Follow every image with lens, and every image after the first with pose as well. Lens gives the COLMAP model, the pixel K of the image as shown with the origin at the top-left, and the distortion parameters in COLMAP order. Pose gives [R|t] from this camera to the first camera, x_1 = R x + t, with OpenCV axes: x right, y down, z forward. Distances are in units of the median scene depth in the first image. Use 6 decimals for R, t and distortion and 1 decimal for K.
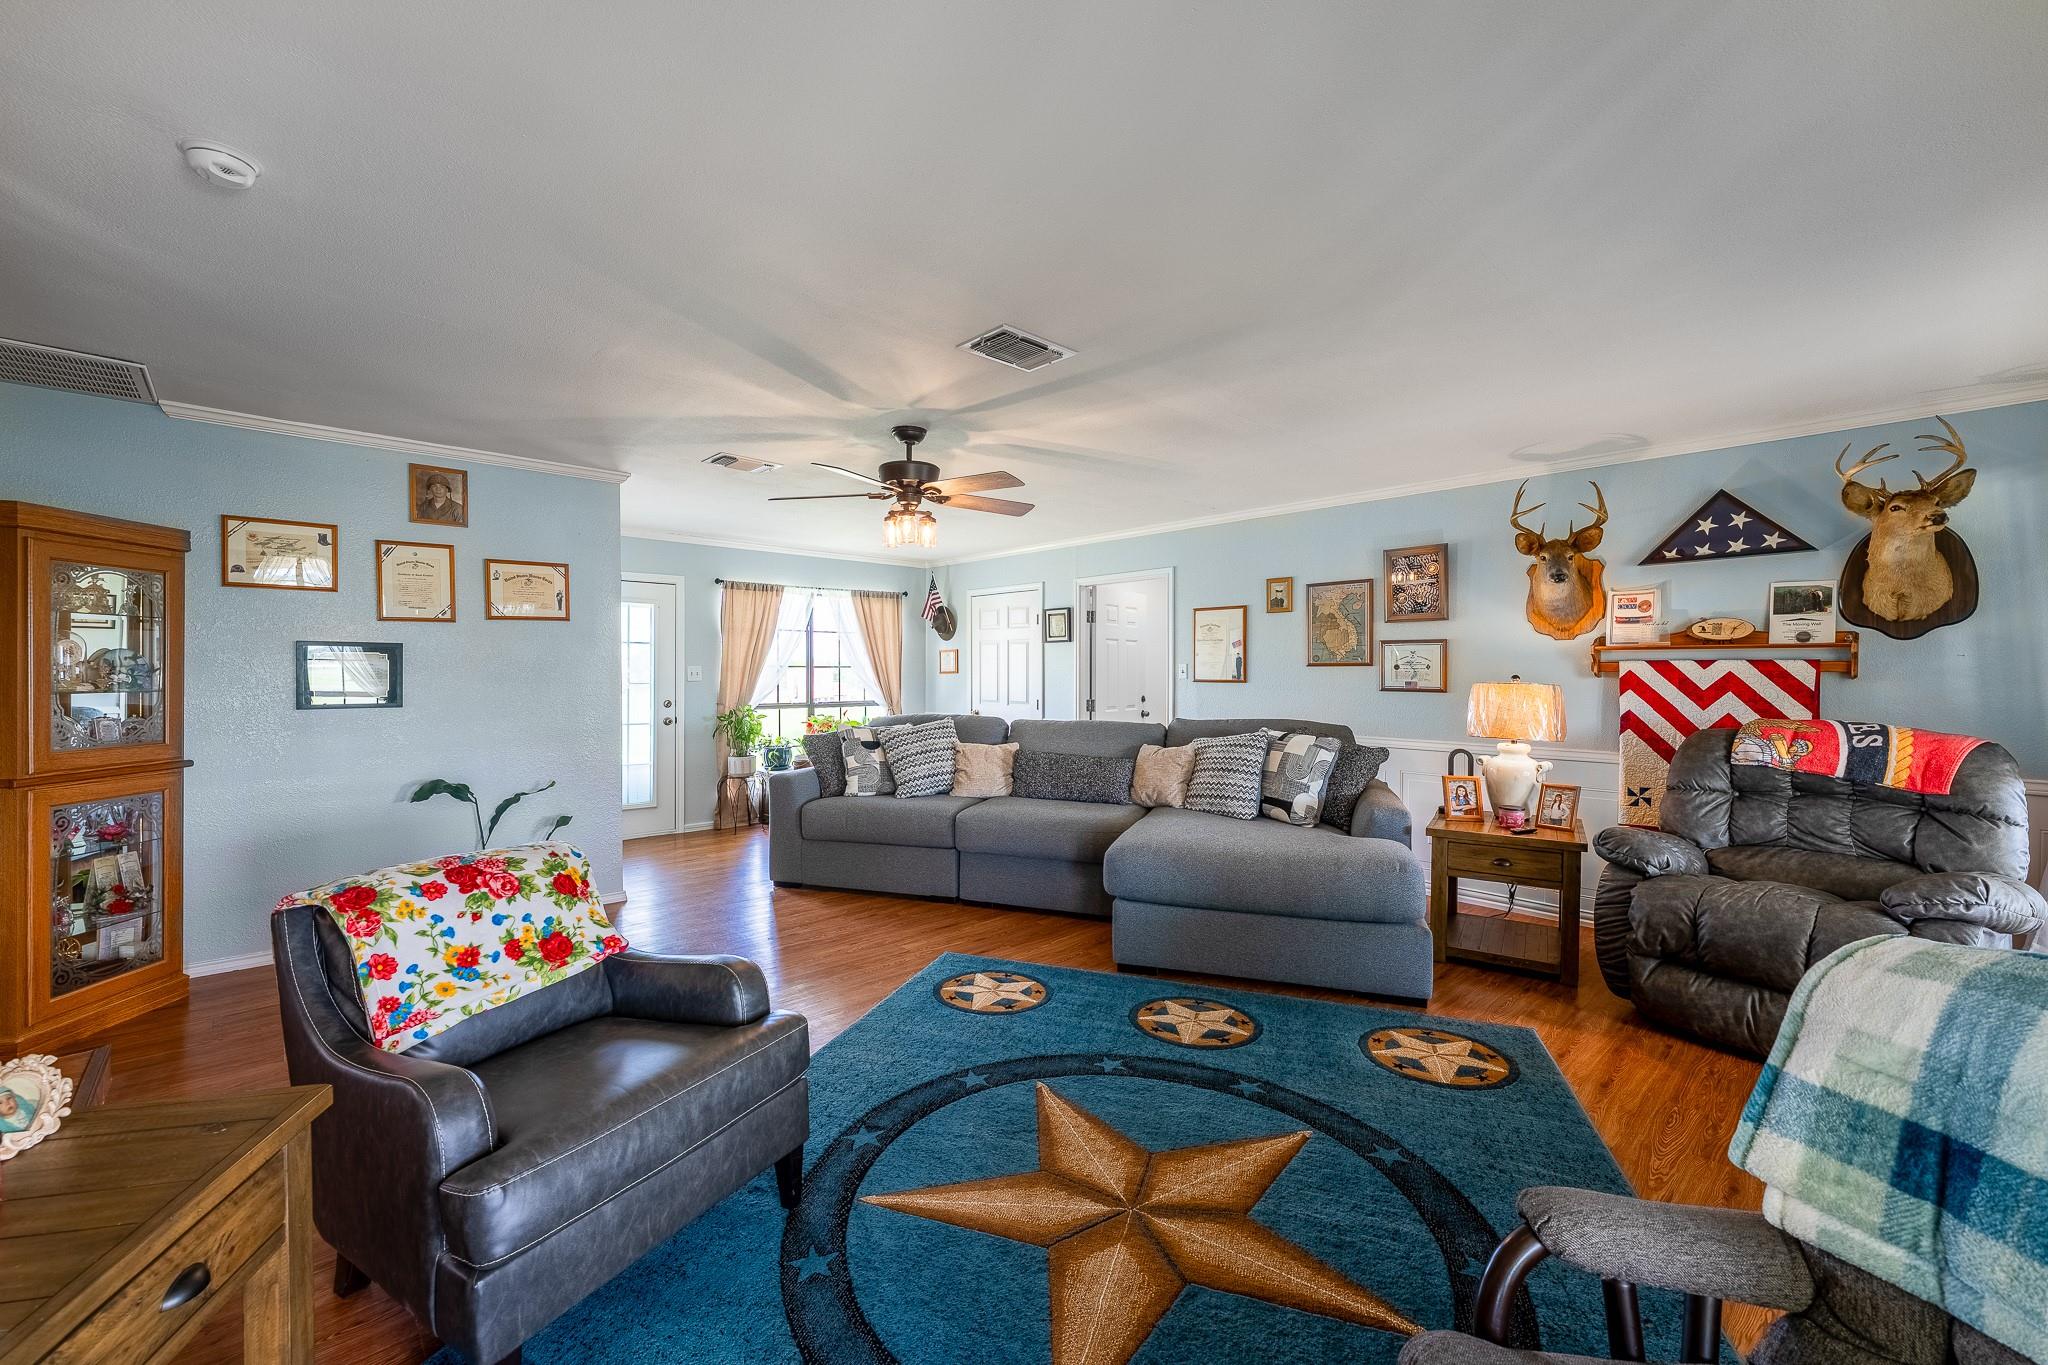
lens RADIAL K [[822.2, 0, 1012.1], [0, 822.2, 680.3], [0, 0, 1]] dist [-0.000028, 0.000214]
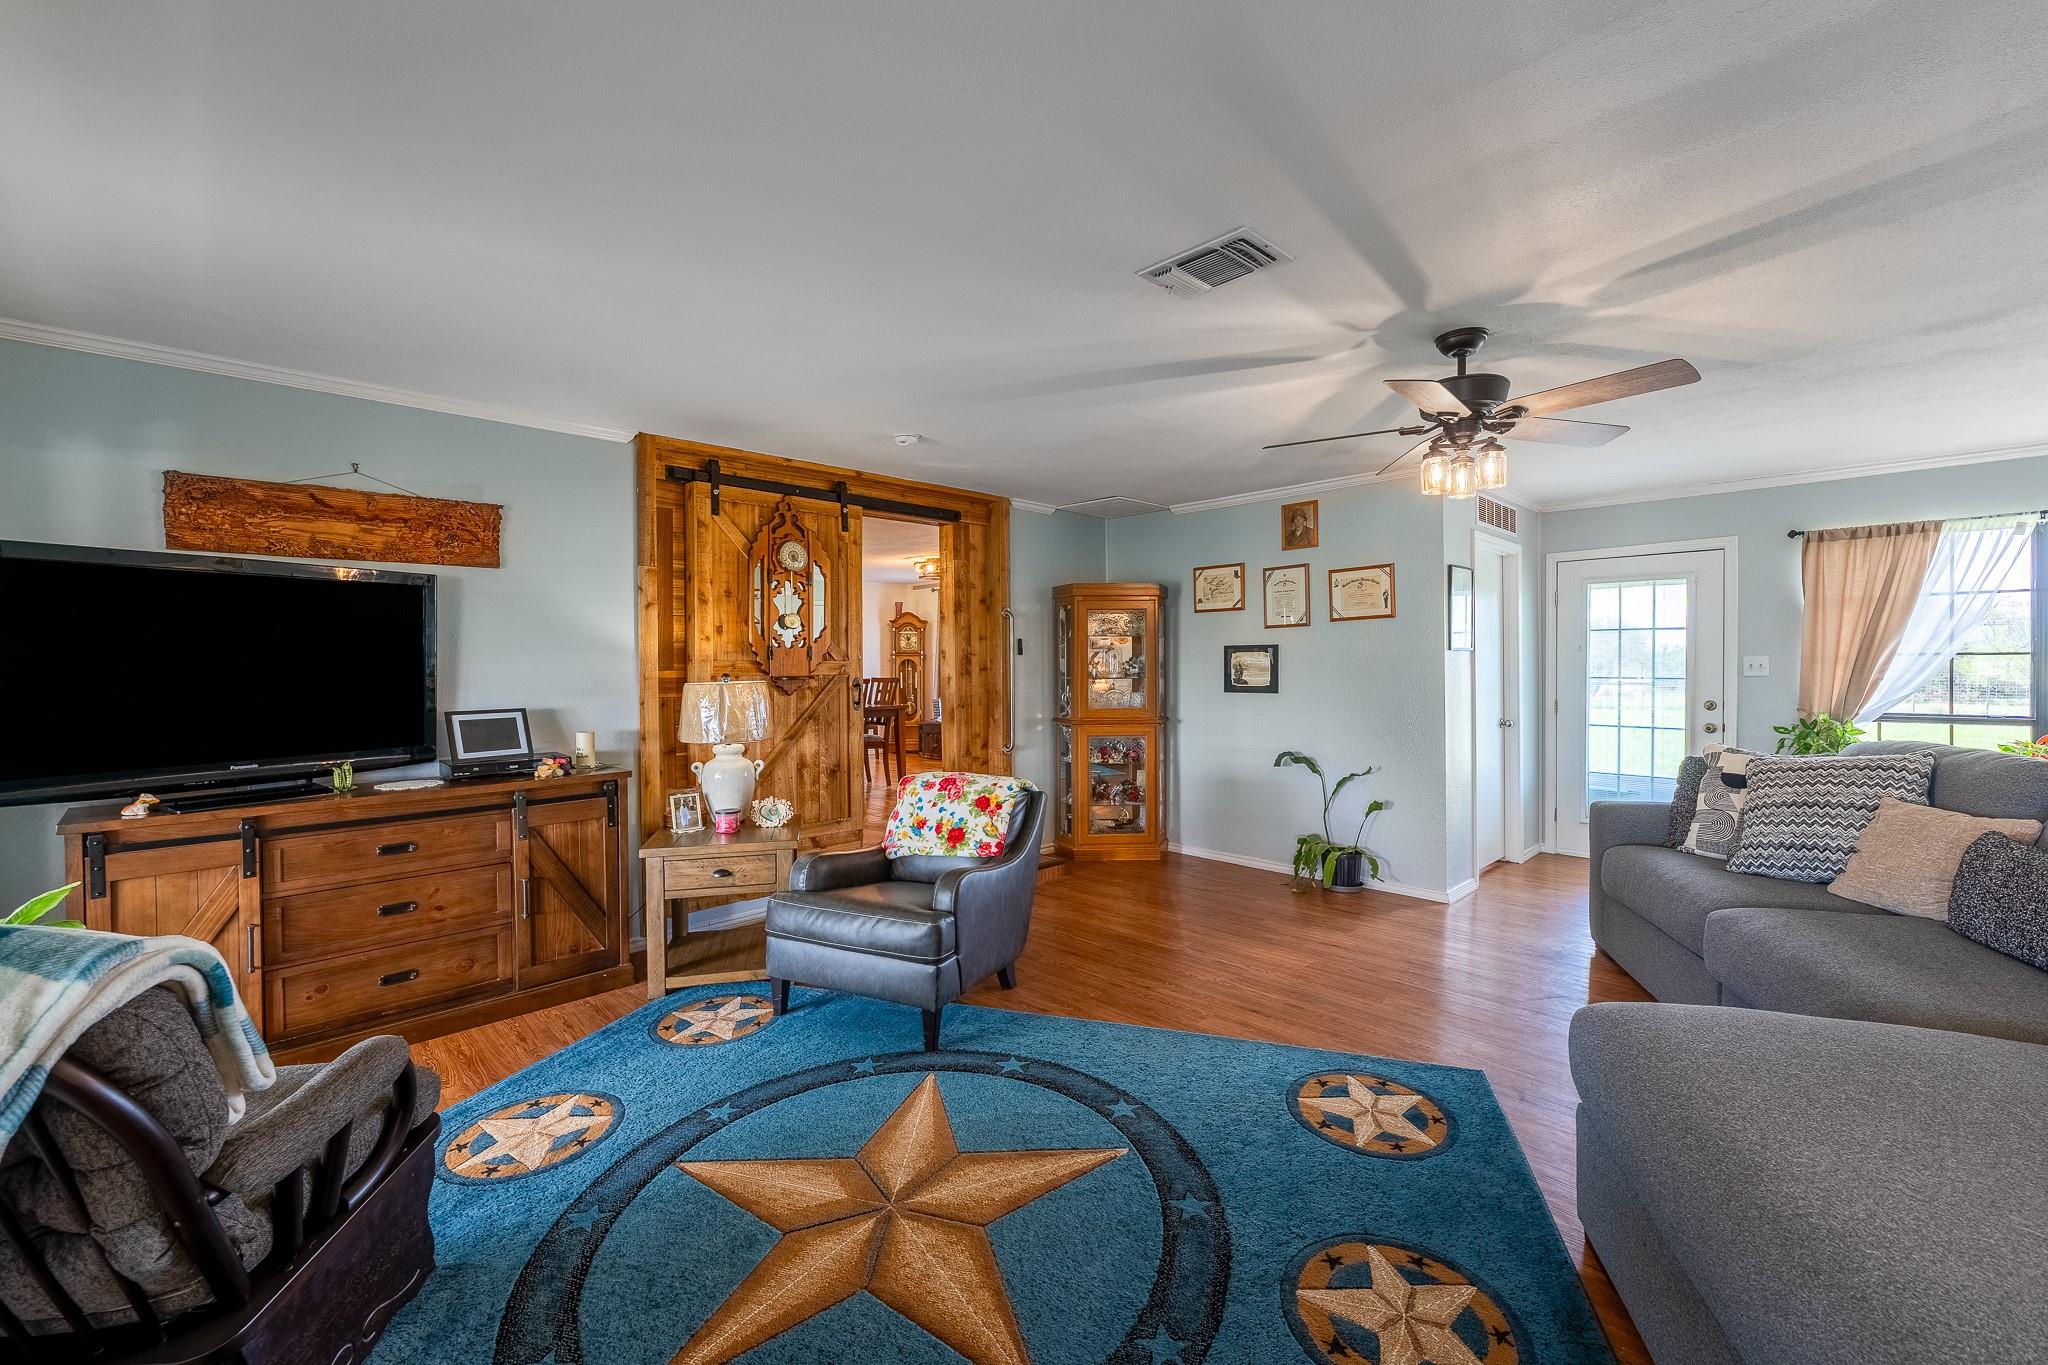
lens RADIAL K [[832.2, 0, 1024.6], [0, 832.2, 673.0], [0, 0, 1]] dist [-0.000066, -0.000066]
pose [[0.029665, 0.007469, -0.999532, 0.582233], [-0.004792, 0.999962, 0.007330, -0.007574], [0.999548, 0.004572, 0.029700, 0.566910]]
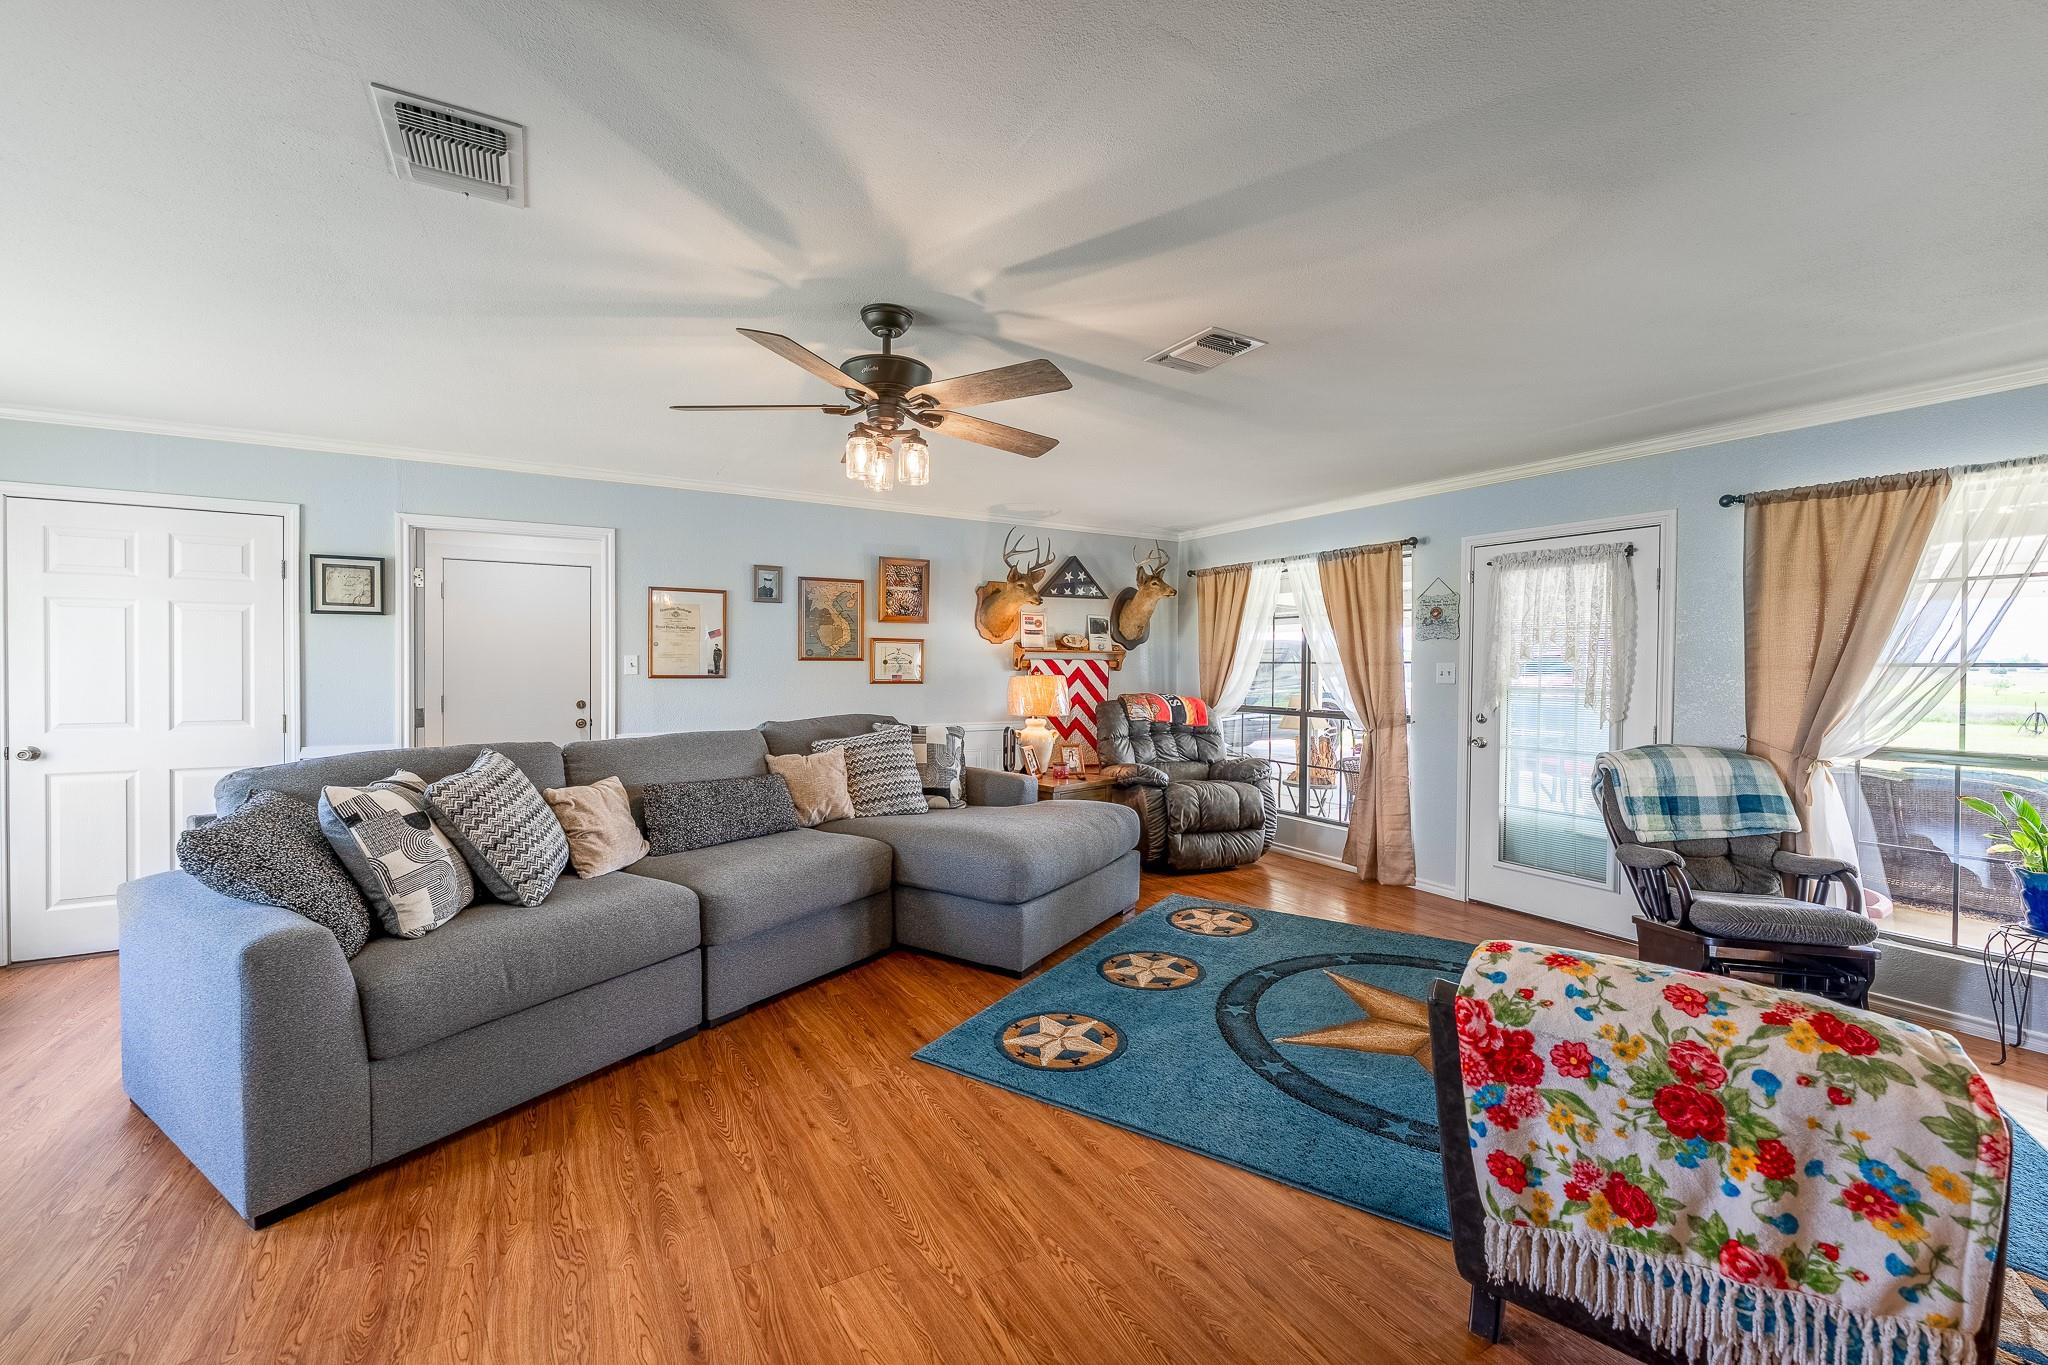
lens RADIAL K [[825.8, 0, 1019.6], [0, 825.8, 673.5], [0, 0, 1]] dist [-0.000400, 0.000023]
pose [[0.213243, -0.011491, 0.976932, -0.739469], [0.004219, 0.999932, 0.010841, -0.014655], [-0.976990, 0.001810, 0.213277, 0.718836]]
